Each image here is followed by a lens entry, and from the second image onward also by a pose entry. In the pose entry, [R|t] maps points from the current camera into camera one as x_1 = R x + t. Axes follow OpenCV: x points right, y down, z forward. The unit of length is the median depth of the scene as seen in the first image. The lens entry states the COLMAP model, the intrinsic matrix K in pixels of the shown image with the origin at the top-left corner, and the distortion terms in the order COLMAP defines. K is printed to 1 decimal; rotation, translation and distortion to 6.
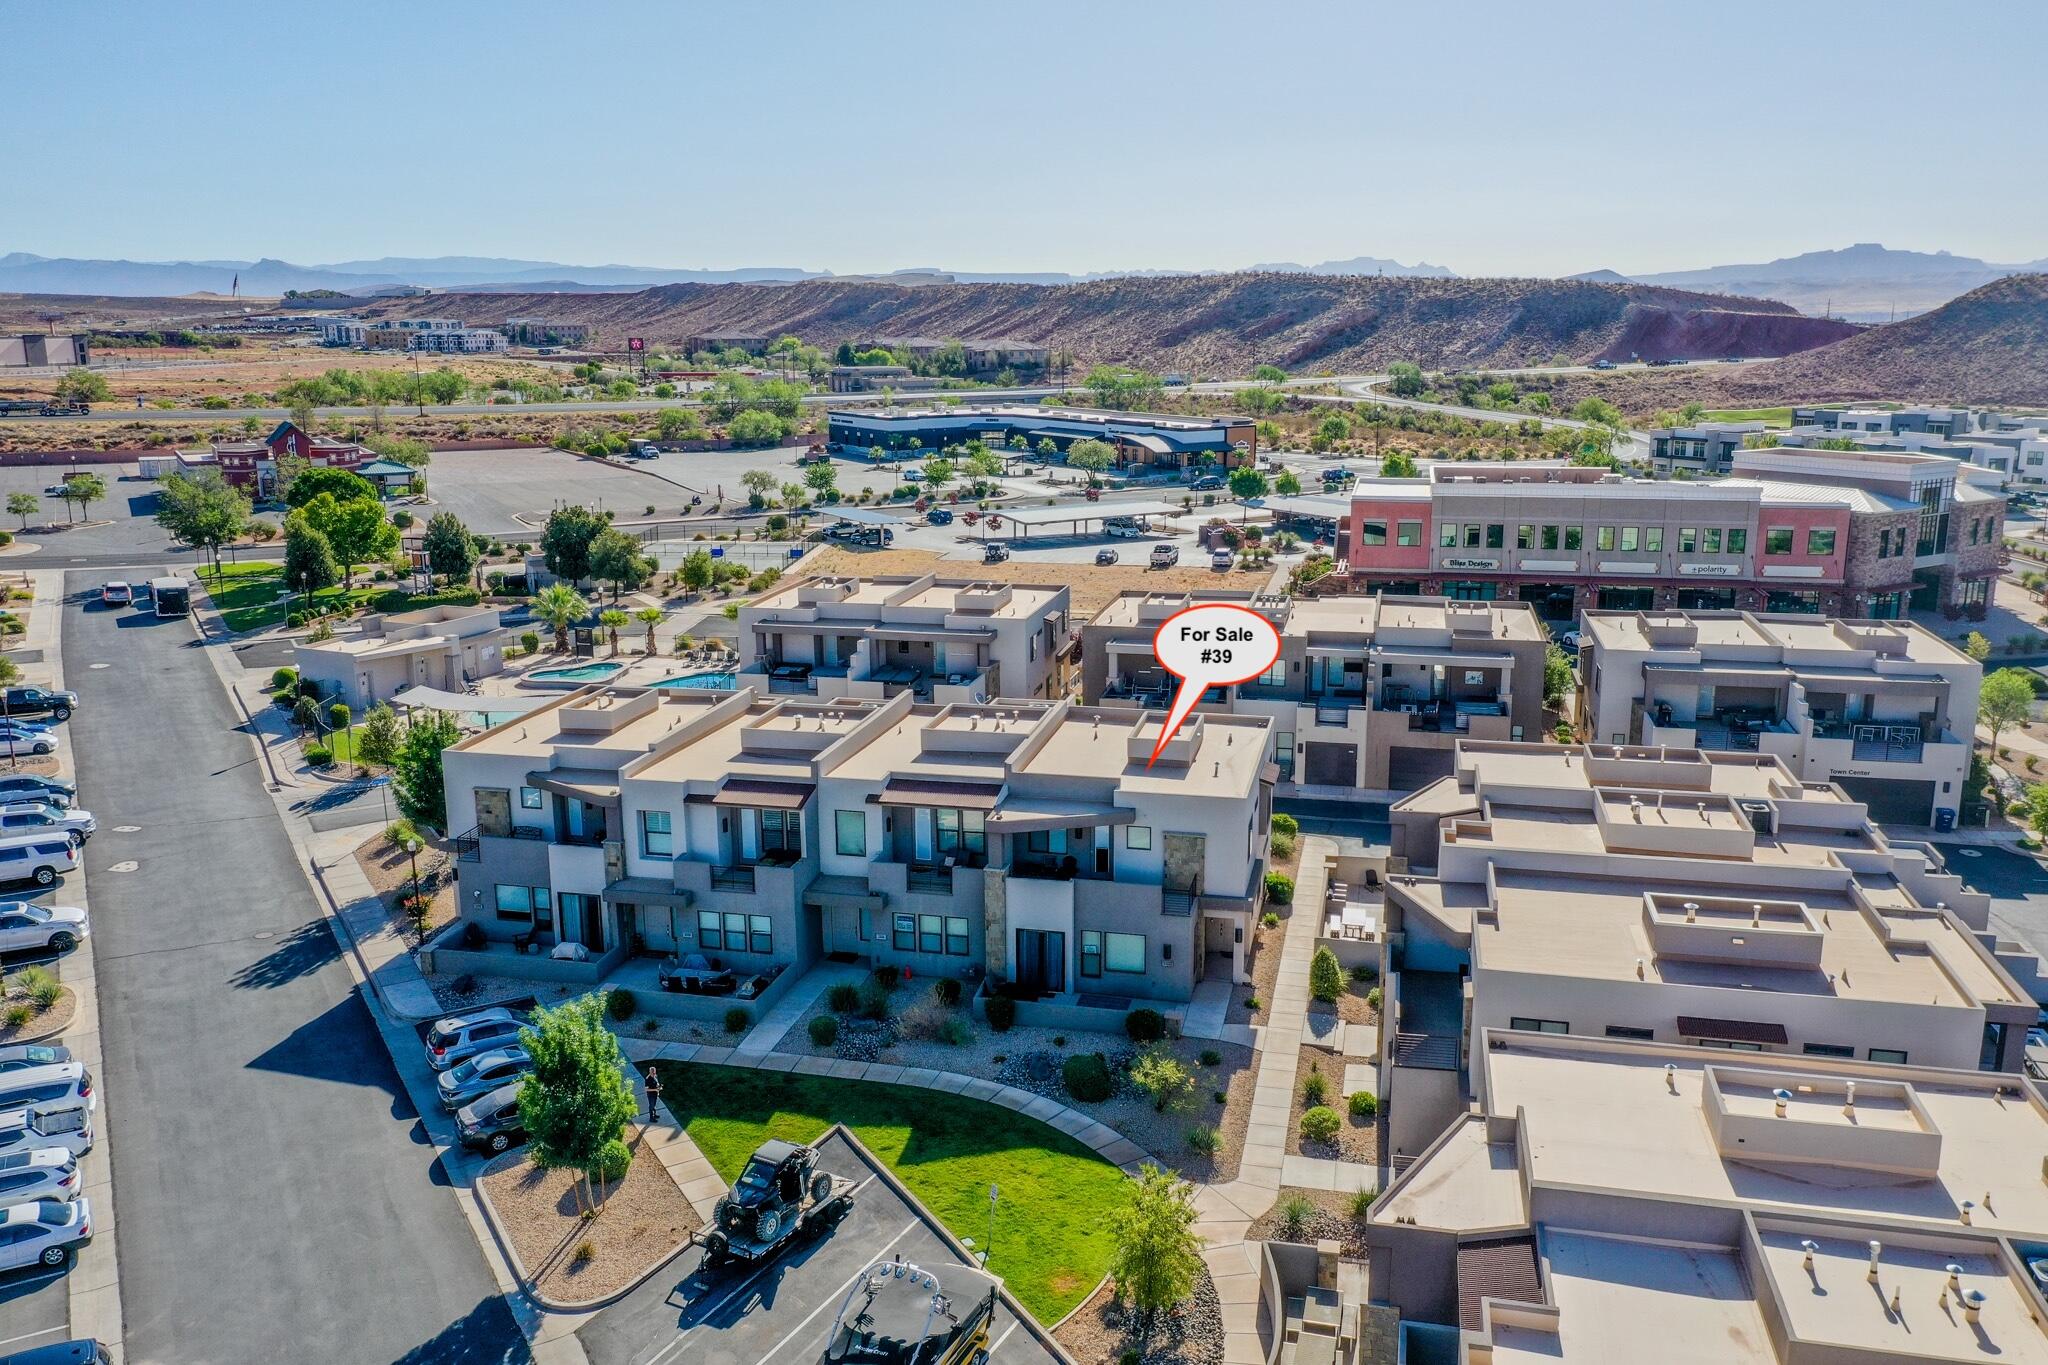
lens RADIAL K [[1609.6, 0, 1021.8], [0, 1609.6, 680.8], [0, 0, 1]] dist [0.002212, 0.001829]
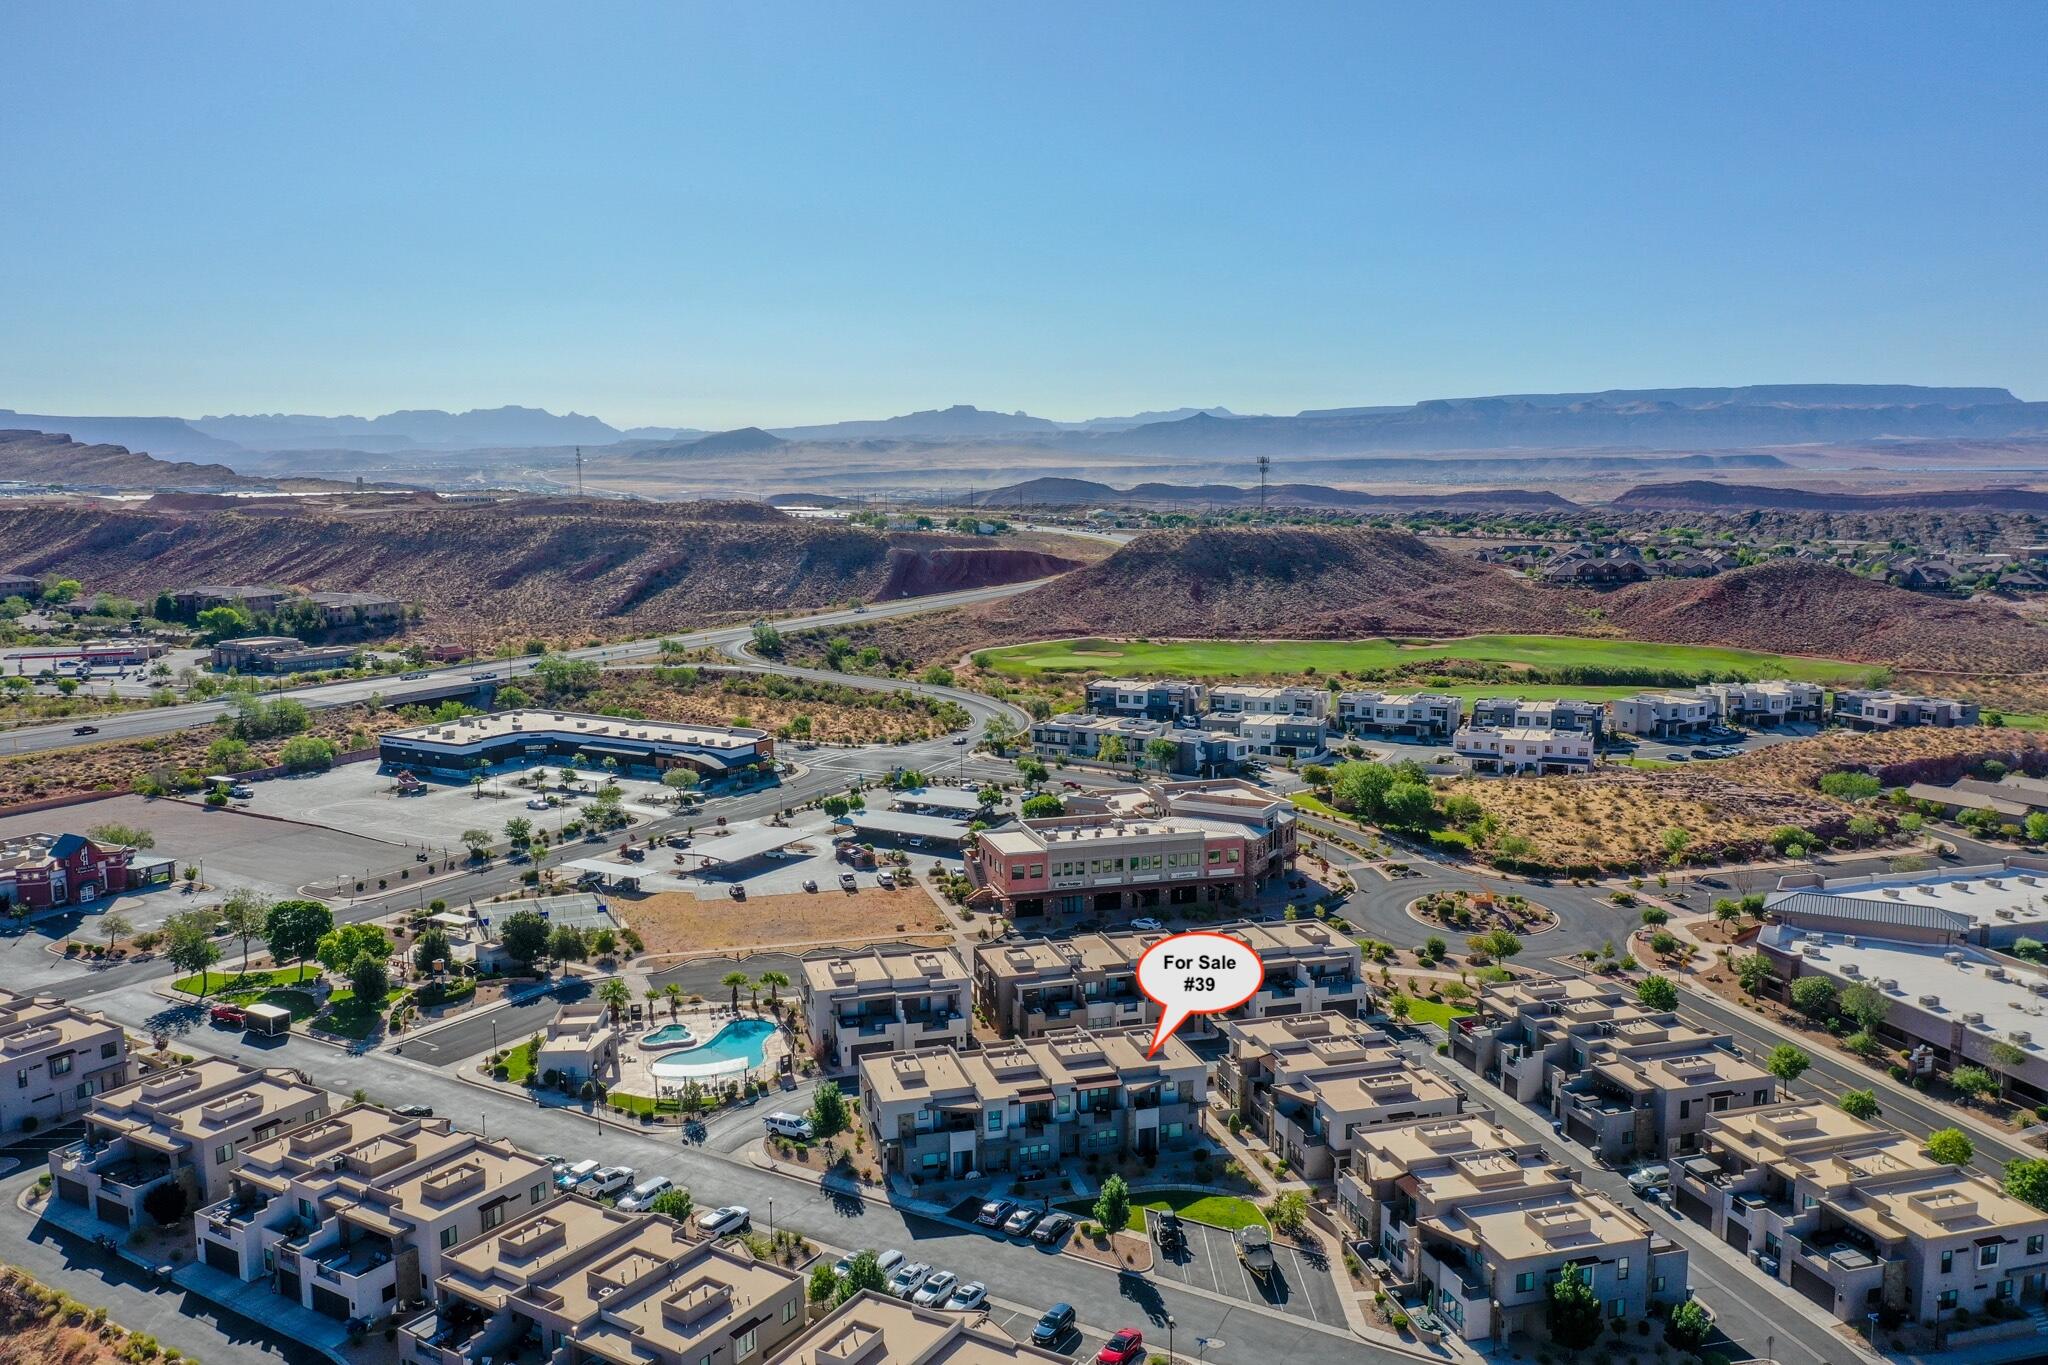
lens RADIAL K [[1609.6, 0, 1017.5], [0, 1609.6, 677.1], [0, 0, 1]] dist [0.002212, 0.001829]
pose [[0.874869, -0.063275, 0.480209, -1.351341], [0.105927, 0.992426, -0.062216, -0.425043], [-0.472635, 0.105298, 0.874945, -1.257216]]
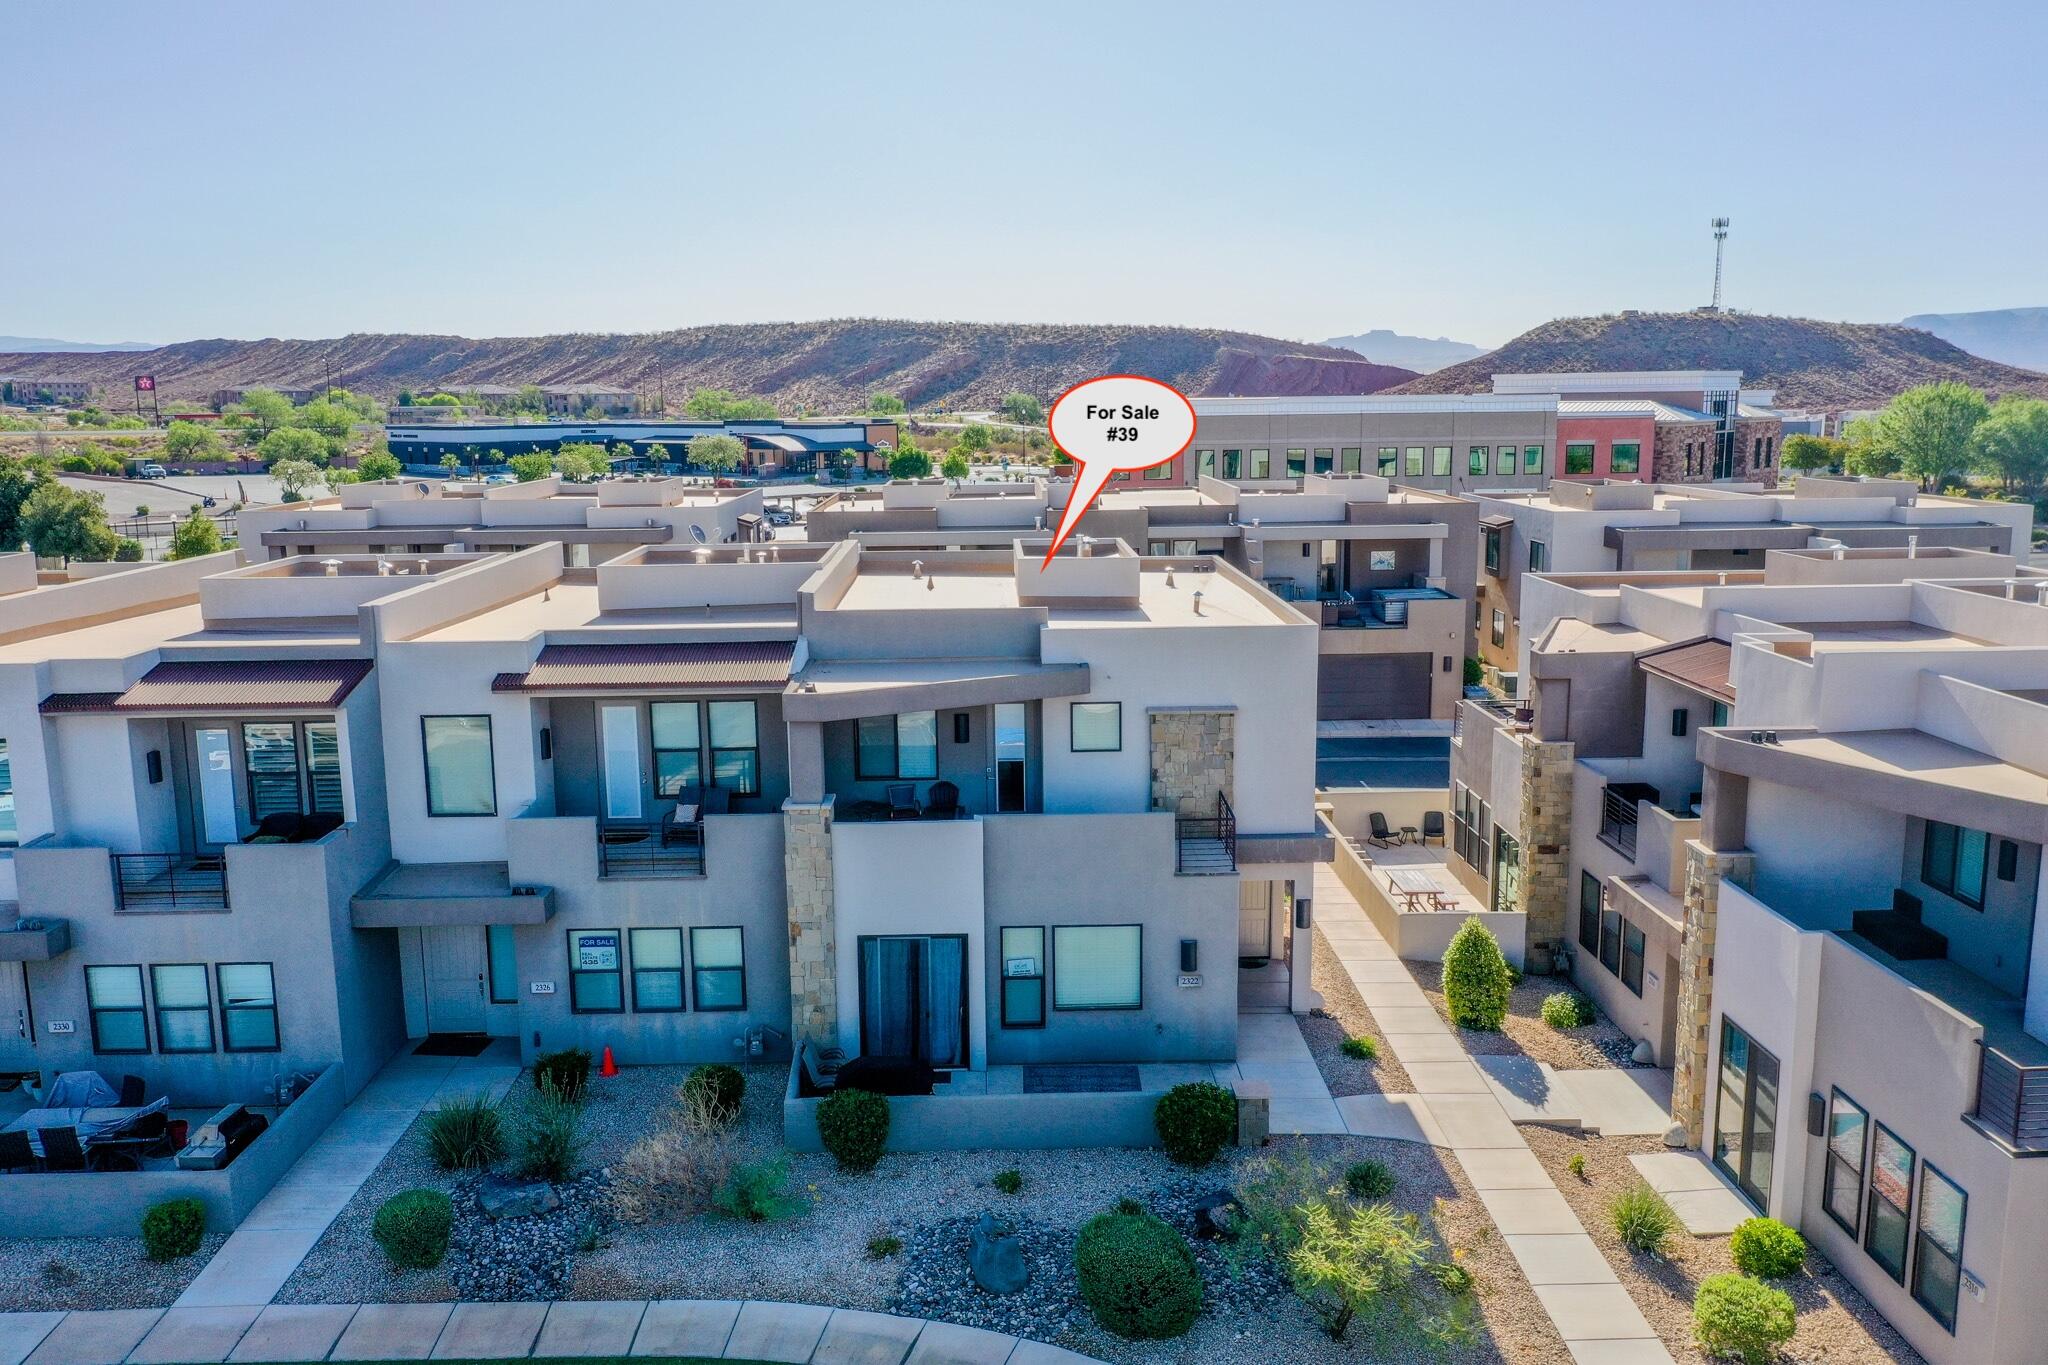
lens RADIAL K [[1609.6, 0, 1023.4], [0, 1609.6, 678.5], [0, 0, 1]] dist [0.002212, 0.001829]
pose [[0.967387, -0.045914, 0.249109, -0.065074], [0.058270, 0.997398, -0.042451, 0.099474], [-0.246511, 0.055582, 0.967545, 0.525405]]
